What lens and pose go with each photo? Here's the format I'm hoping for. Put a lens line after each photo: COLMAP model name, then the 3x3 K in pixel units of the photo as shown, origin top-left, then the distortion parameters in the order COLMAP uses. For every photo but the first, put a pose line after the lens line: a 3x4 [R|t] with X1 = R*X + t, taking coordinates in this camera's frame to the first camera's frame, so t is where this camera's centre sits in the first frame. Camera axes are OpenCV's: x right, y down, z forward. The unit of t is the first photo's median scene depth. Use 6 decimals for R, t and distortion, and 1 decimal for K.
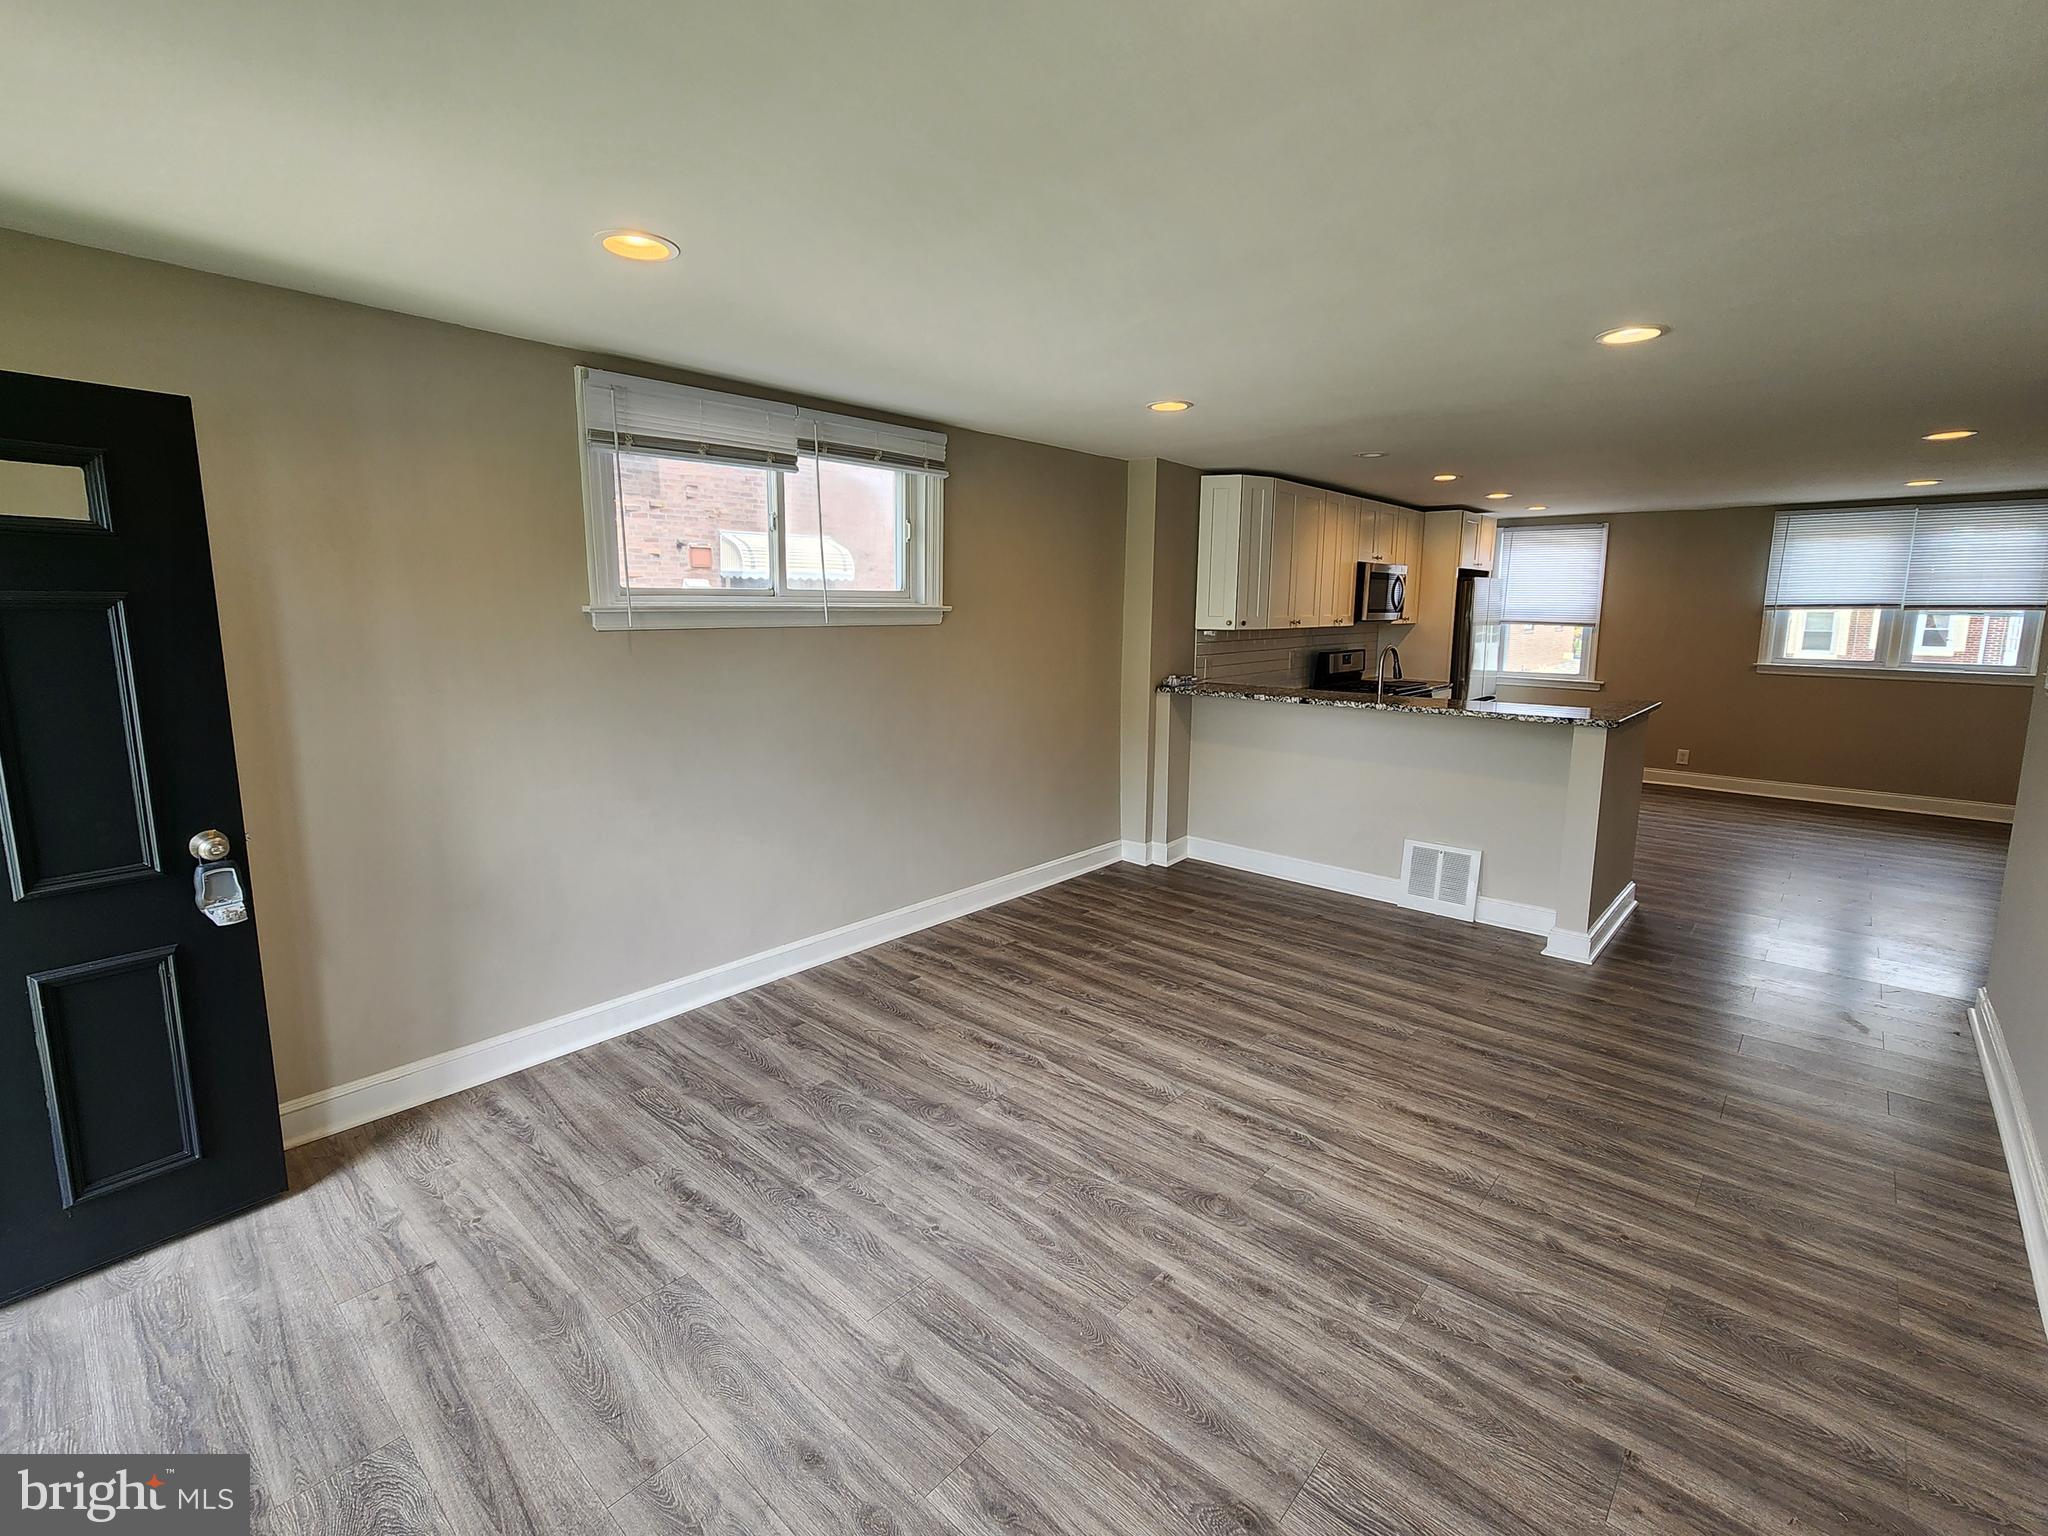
lens RADIAL K [[928.3, 0, 1016.7], [0, 928.3, 741.1], [0, 0, 1]] dist [0.003030, -0.002289]
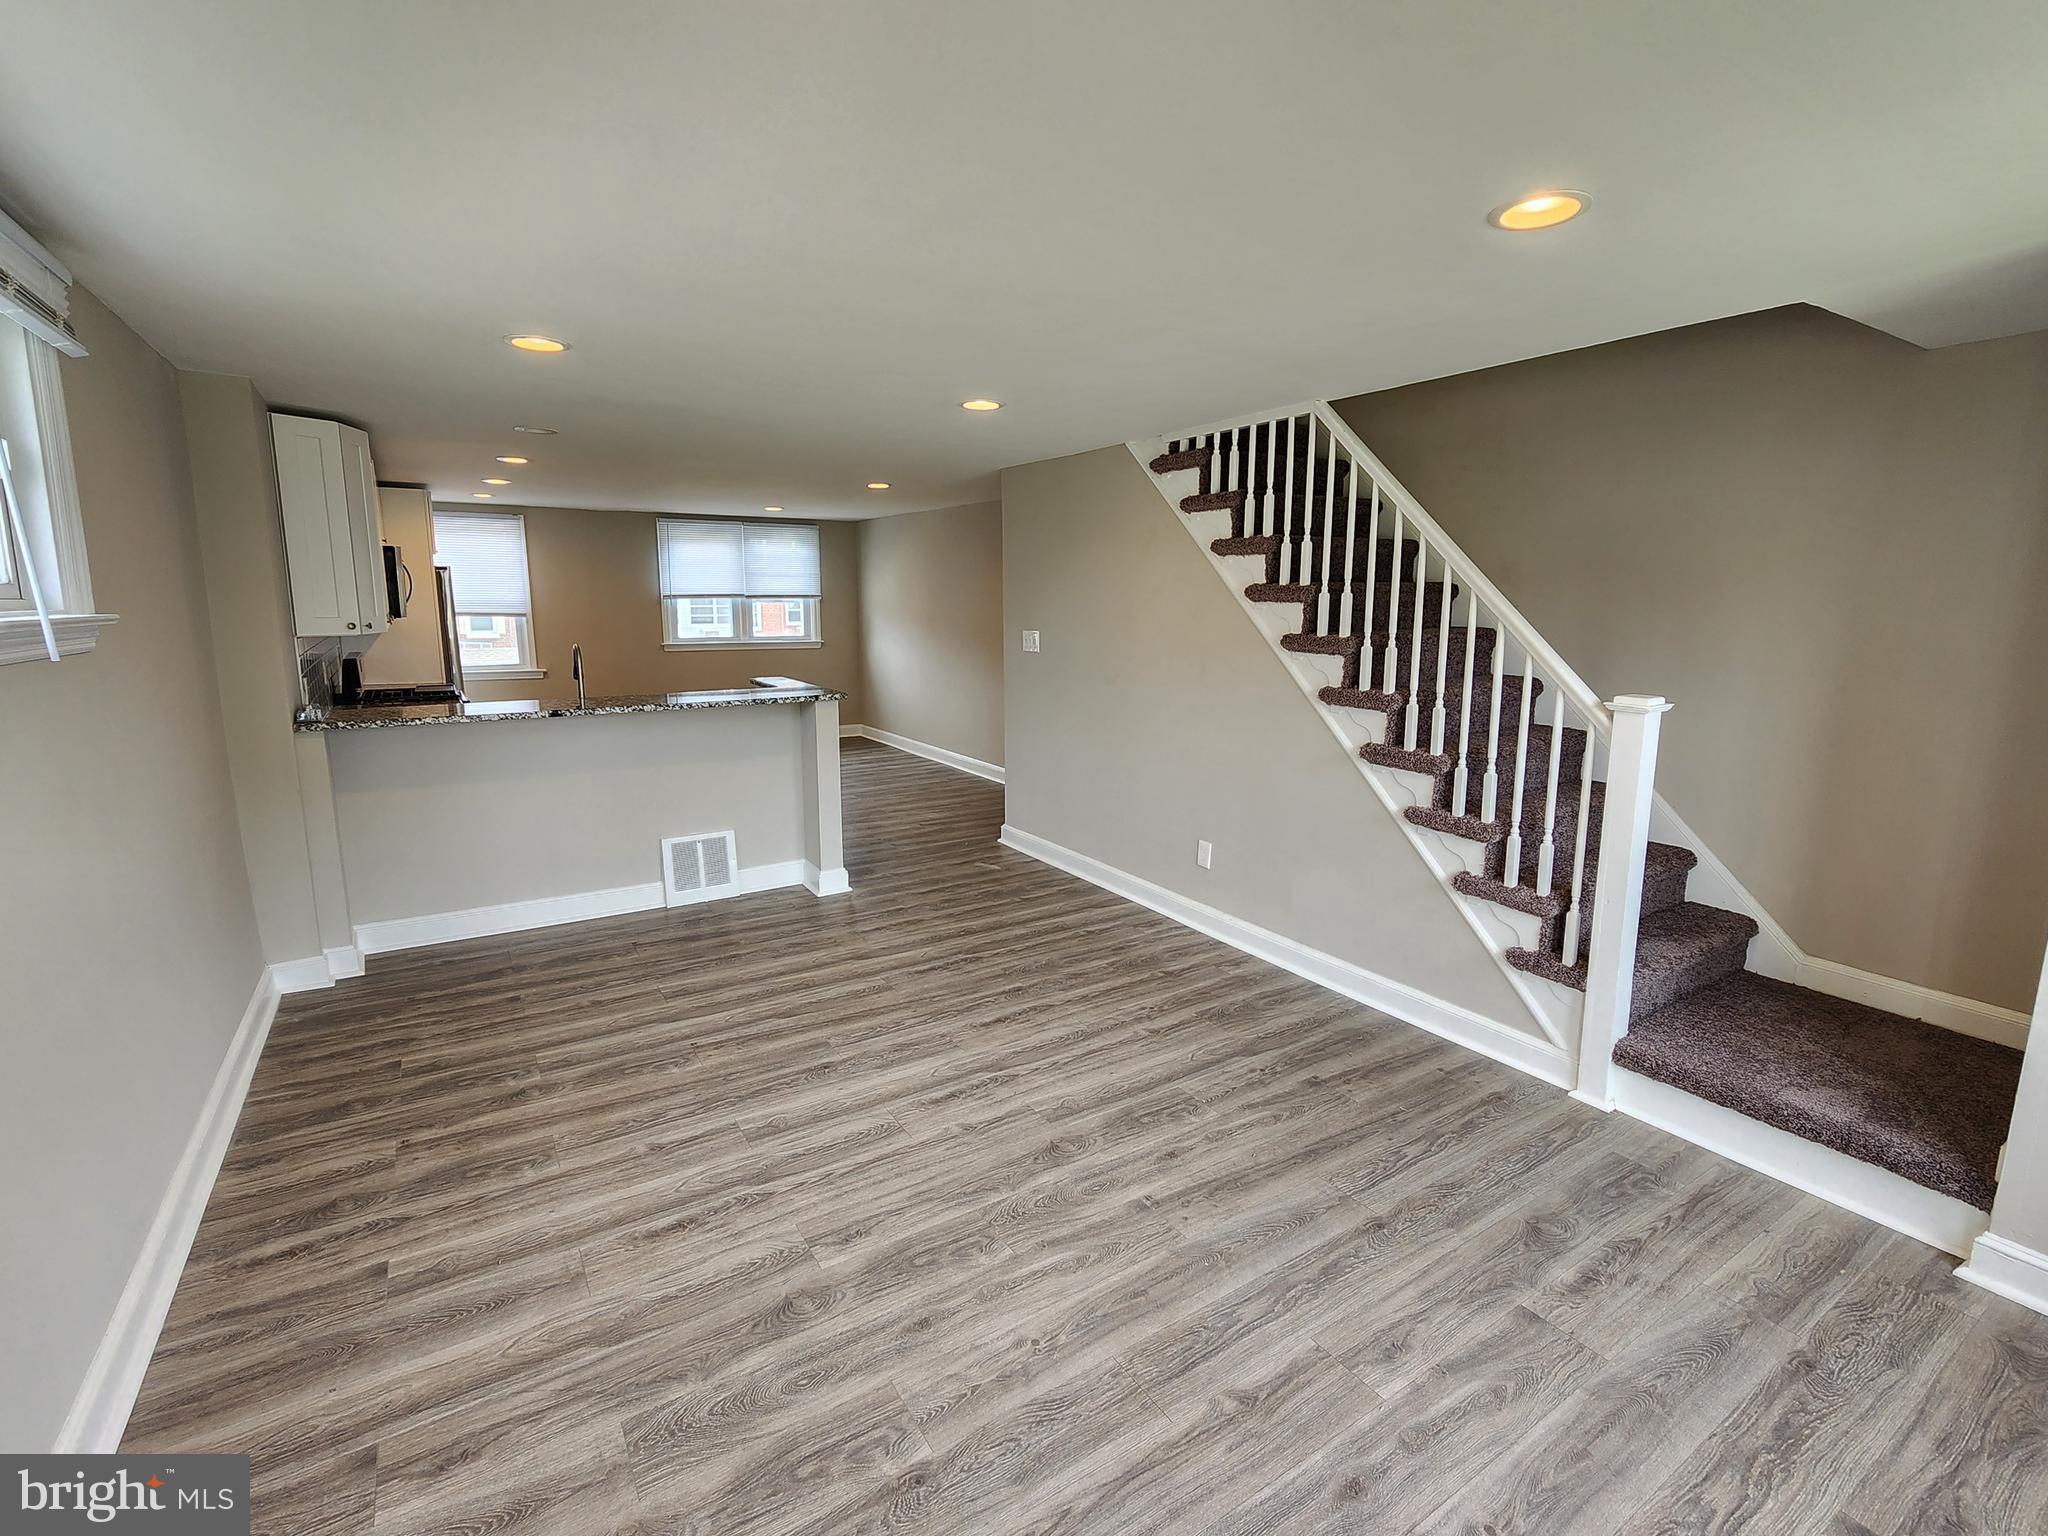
lens RADIAL K [[928.3, 0, 1027.0], [0, 928.3, 751.8], [0, 0, 1]] dist [0.003030, -0.002289]
pose [[0.267197, -0.165648, 0.949298, -0.561102], [0.139588, 0.981378, 0.131956, -0.087184], [-0.953478, 0.097253, 0.285344, 0.487488]]
